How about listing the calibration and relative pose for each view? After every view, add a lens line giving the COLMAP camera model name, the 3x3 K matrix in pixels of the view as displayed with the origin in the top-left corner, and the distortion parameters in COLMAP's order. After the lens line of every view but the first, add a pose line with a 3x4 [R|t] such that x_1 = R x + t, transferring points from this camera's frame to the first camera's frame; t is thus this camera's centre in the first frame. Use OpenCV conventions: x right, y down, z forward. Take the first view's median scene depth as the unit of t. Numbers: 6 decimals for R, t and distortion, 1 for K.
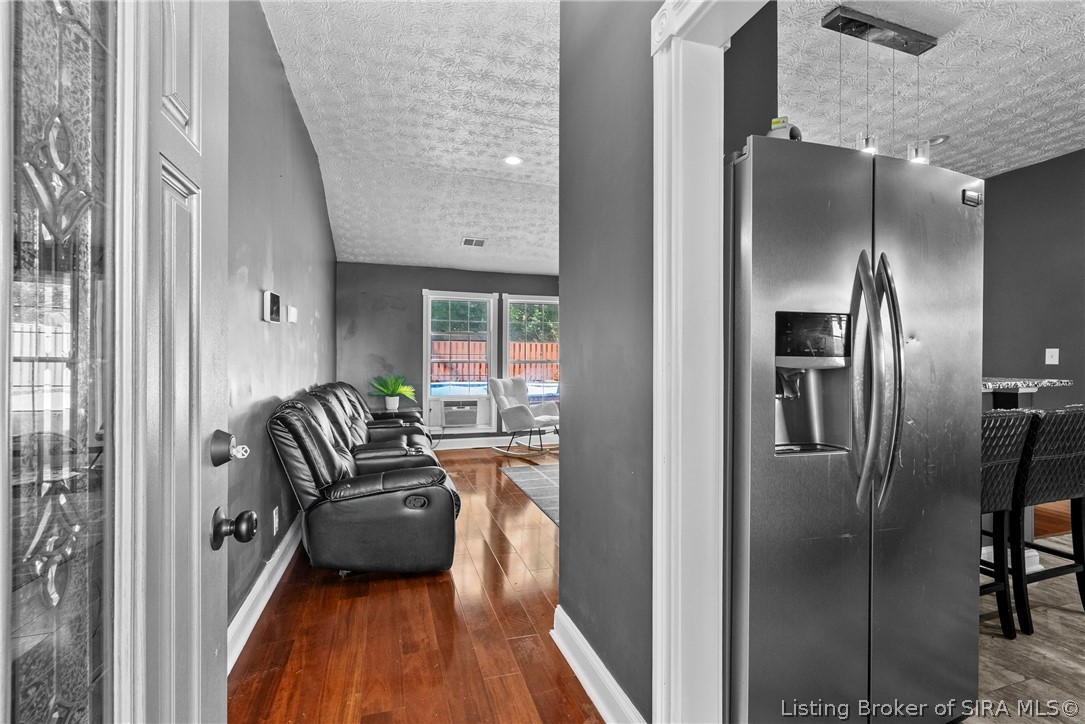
lens RADIAL K [[490.8, 0, 542.5], [0, 490.8, 362.0], [0, 0, 1]] dist [-0.001077, 0.000563]
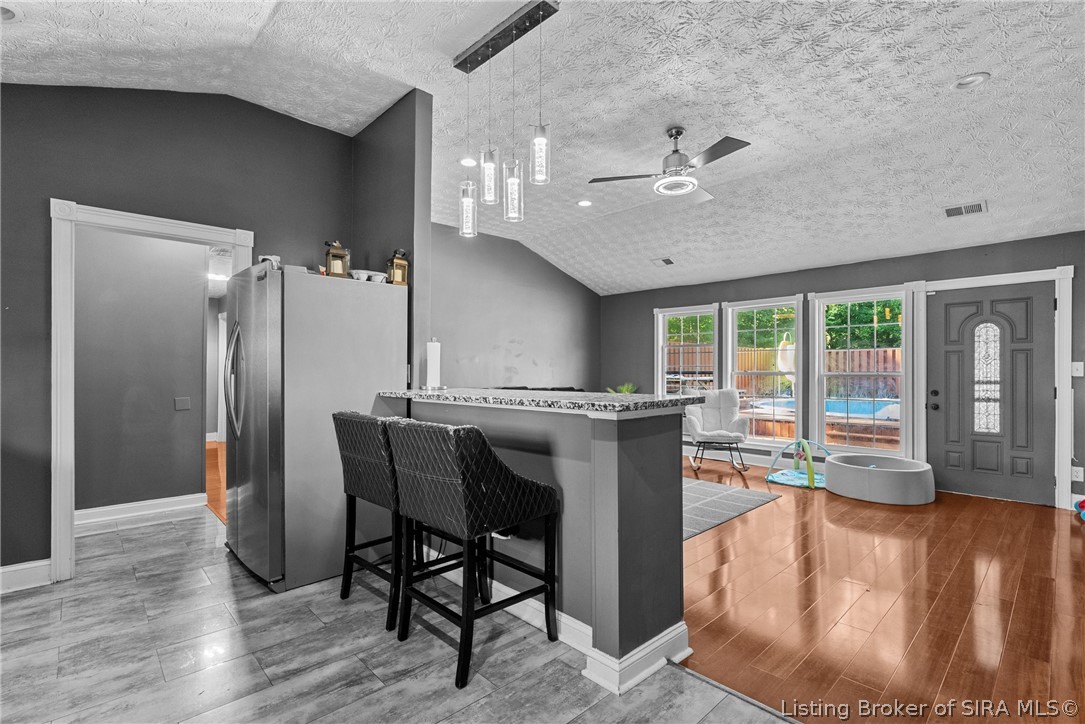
lens RADIAL K [[490.8, 0, 545.4], [0, 490.8, 365.3], [0, 0, 1]] dist [-0.000781, 0.000396]
pose [[0.433450, -0.009752, -0.901125, 0.714404], [-0.005316, 0.999896, -0.013377, -0.000636], [0.901162, 0.010589, 0.433353, 0.288537]]
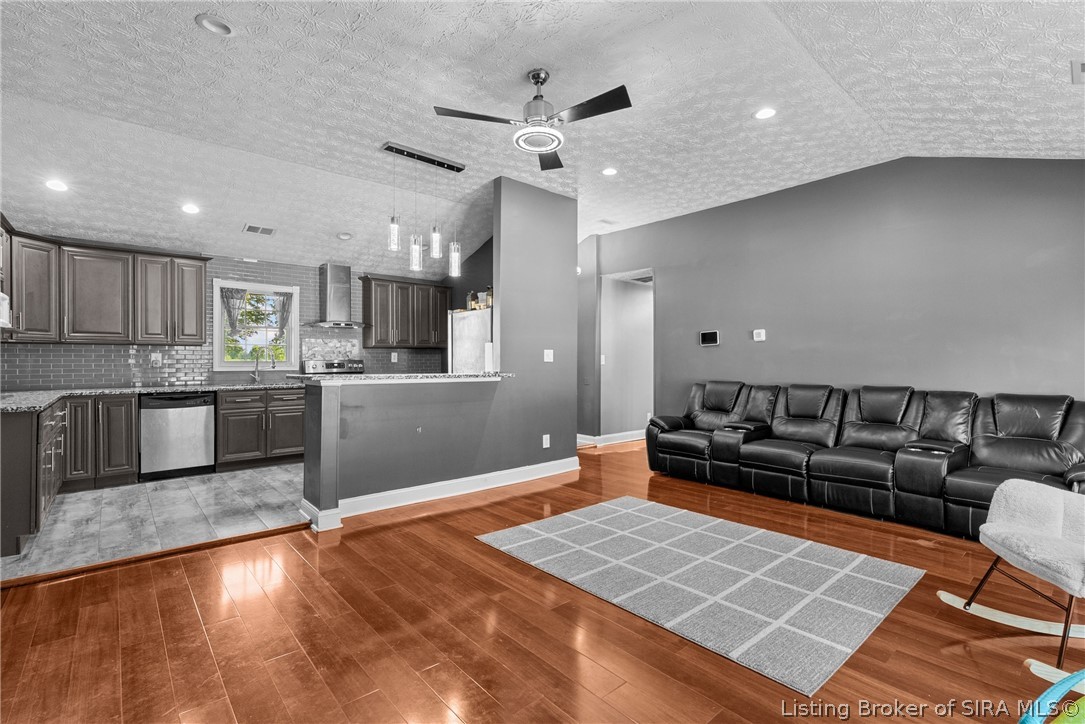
lens RADIAL K [[494.1, 0, 548.5], [0, 494.1, 356.5], [0, 0, 1]] dist [-0.000086, 0.000929]
pose [[-0.914435, -0.006664, -0.404677, 0.433629], [-0.004193, 0.999967, -0.006992, -0.003912], [0.404710, -0.004697, -0.914433, 1.169892]]
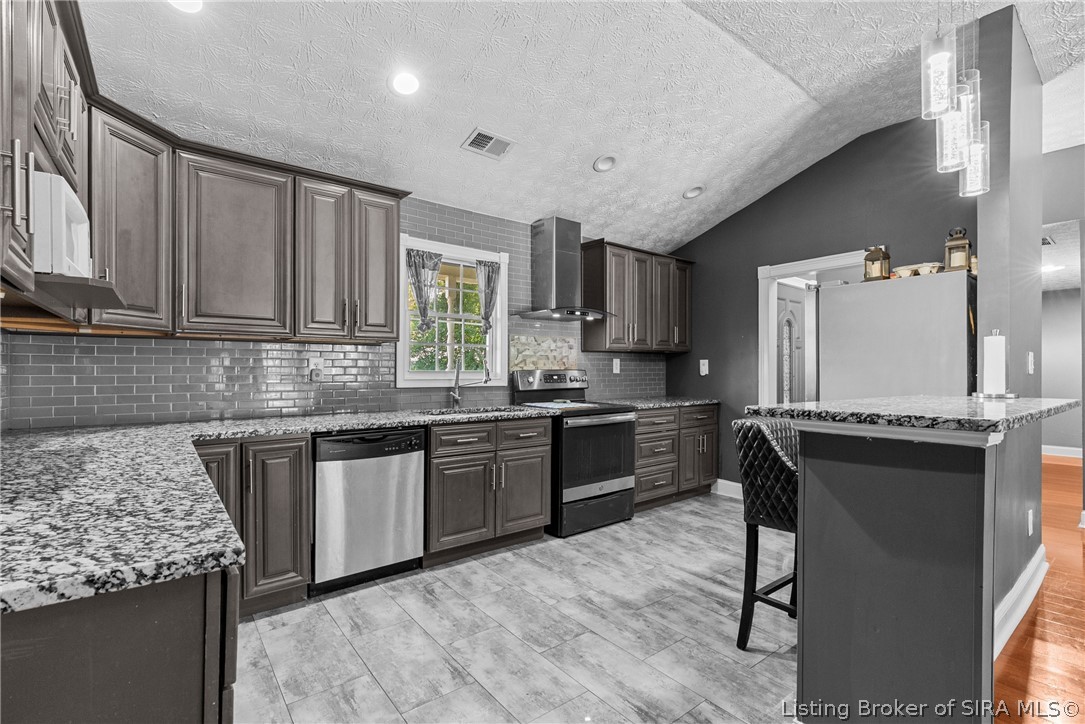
lens RADIAL K [[490.8, 0, 545.4], [0, 490.8, 365.3], [0, 0, 1]] dist [-0.000781, 0.000396]
pose [[-0.933577, -0.009927, -0.358238, 0.672859], [-0.007067, 0.999932, -0.009291, -0.001543], [0.358306, -0.006142, -0.933584, 0.649064]]
